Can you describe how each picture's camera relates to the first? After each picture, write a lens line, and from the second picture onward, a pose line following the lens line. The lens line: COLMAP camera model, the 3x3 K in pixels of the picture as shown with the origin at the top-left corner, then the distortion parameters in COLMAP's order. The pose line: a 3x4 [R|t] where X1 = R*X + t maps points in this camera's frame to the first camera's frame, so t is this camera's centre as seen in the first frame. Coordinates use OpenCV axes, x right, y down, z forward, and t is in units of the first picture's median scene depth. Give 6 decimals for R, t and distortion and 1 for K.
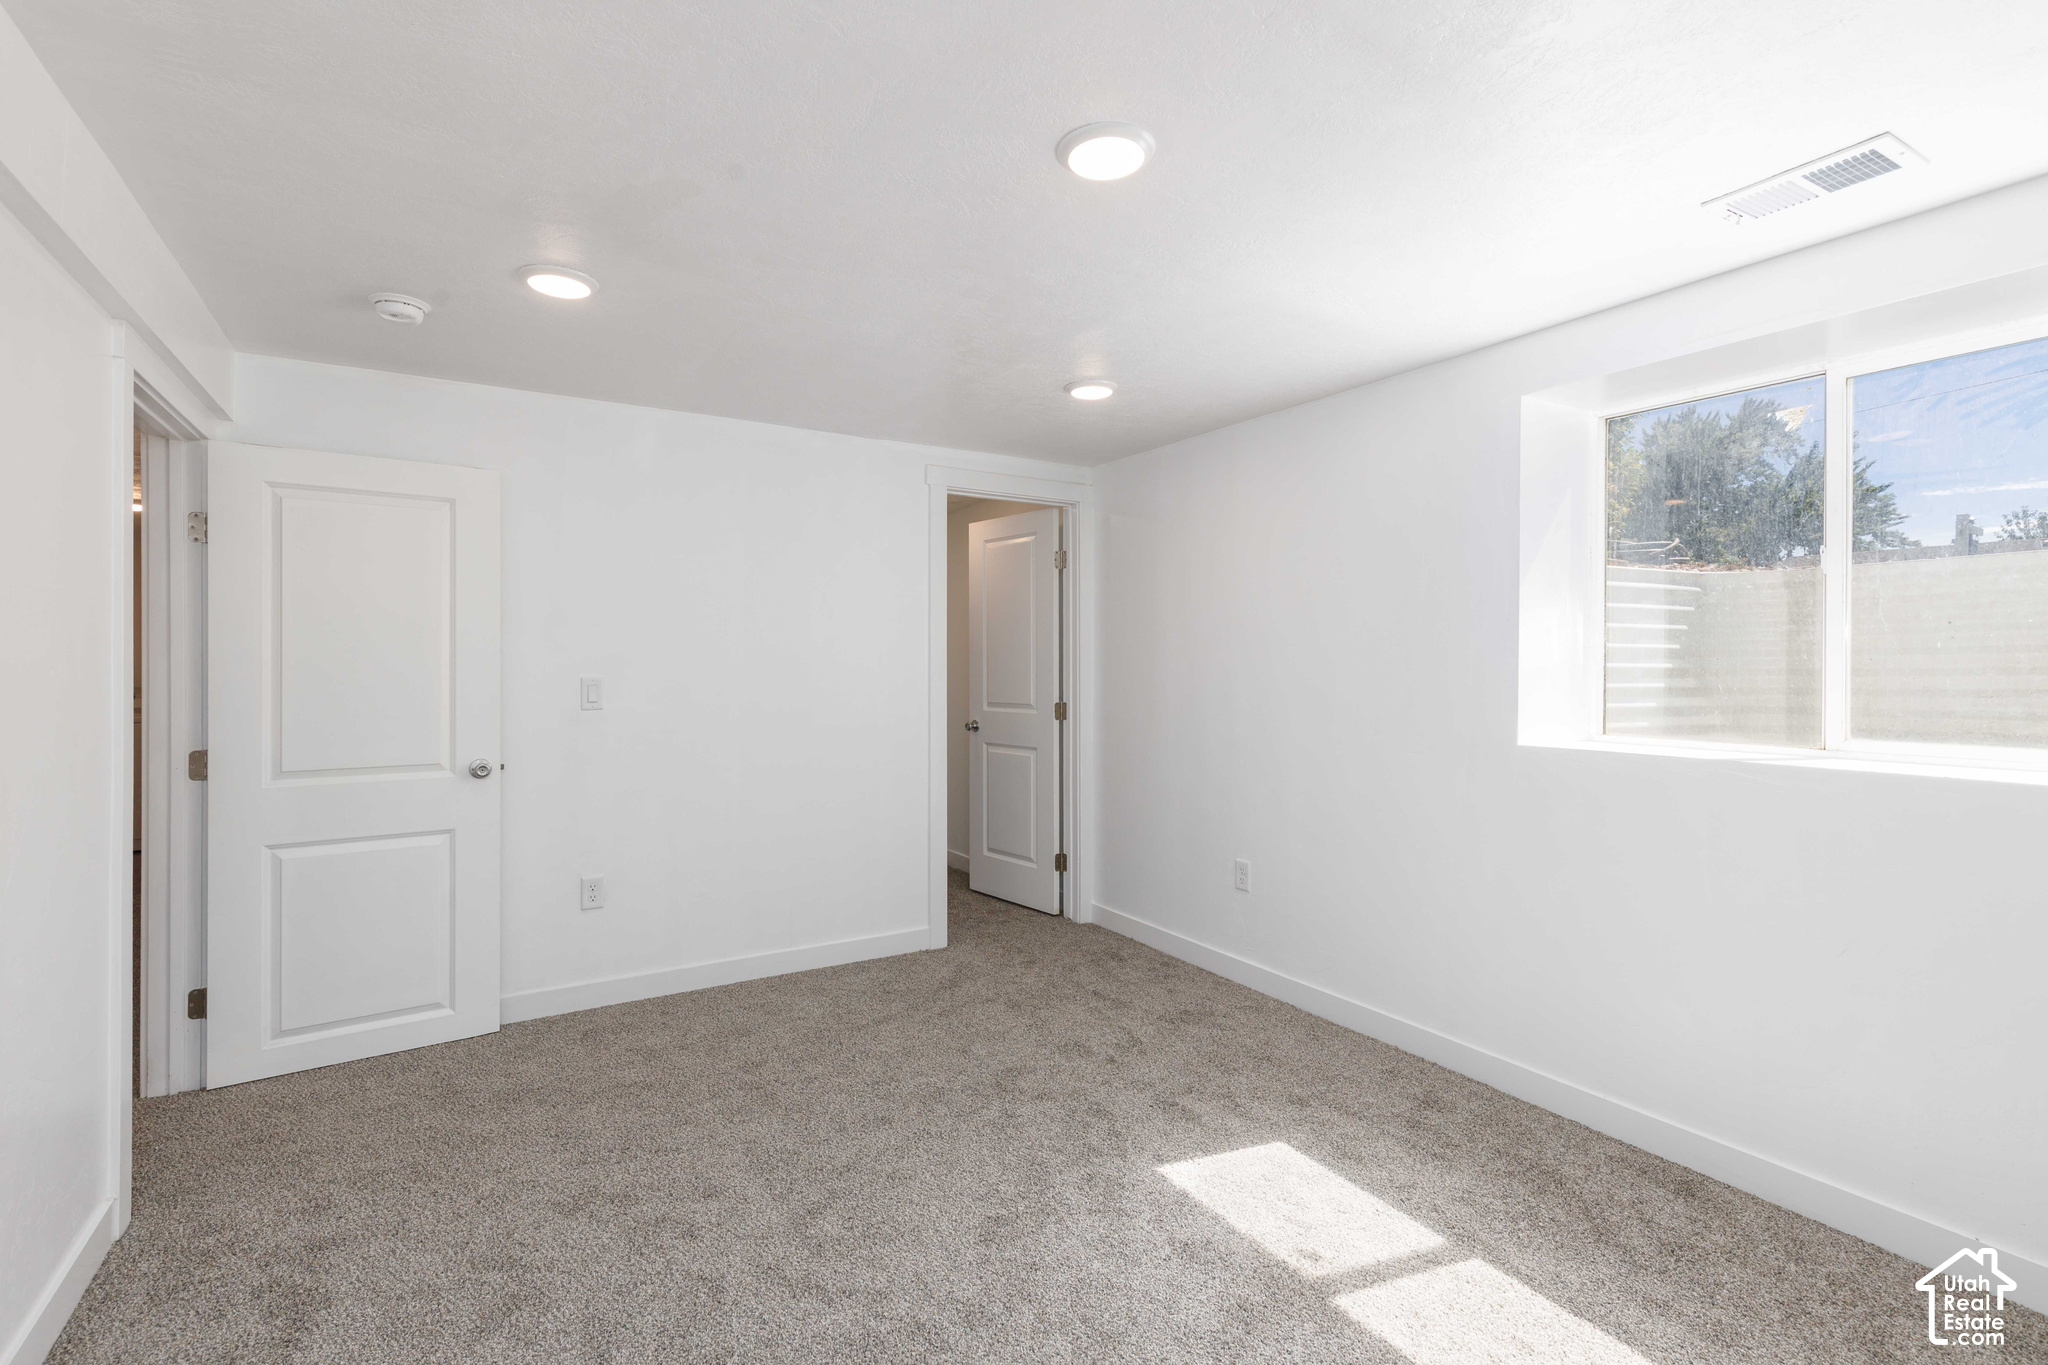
lens RADIAL K [[917.9, 0, 1013.5], [0, 917.9, 671.7], [0, 0, 1]] dist [0.004949, -0.000370]
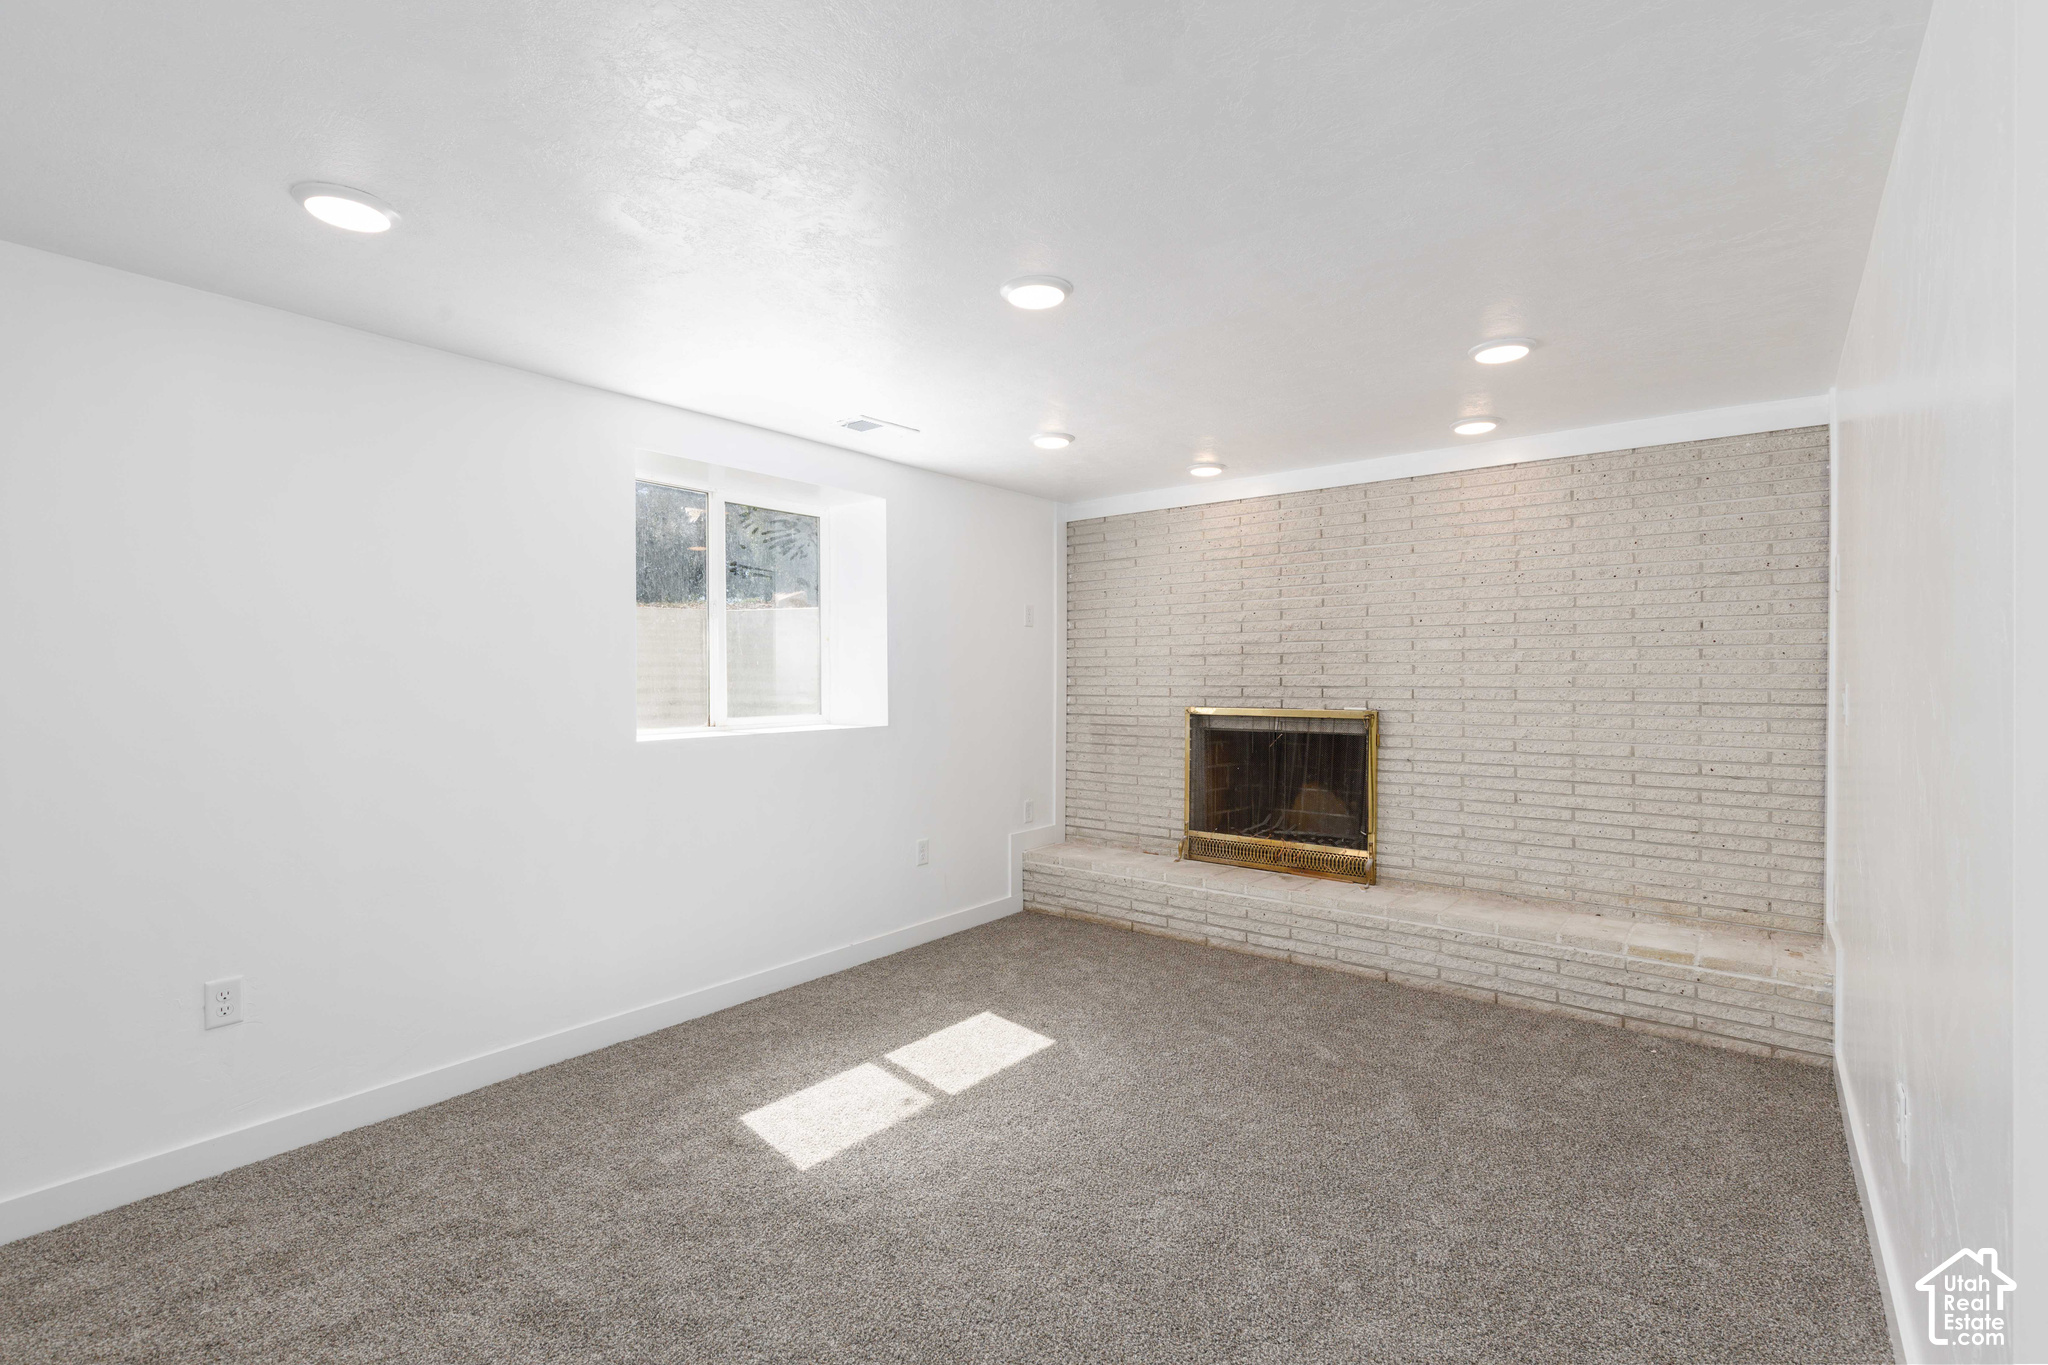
lens RADIAL K [[917.9, 0, 1014.4], [0, 917.9, 680.5], [0, 0, 1]] dist [0.004949, -0.000370]
pose [[-0.338453, -0.009593, 0.940934, -0.854689], [0.006276, 0.999903, 0.012452, -0.013984], [-0.940962, 0.010120, -0.338360, 1.089779]]
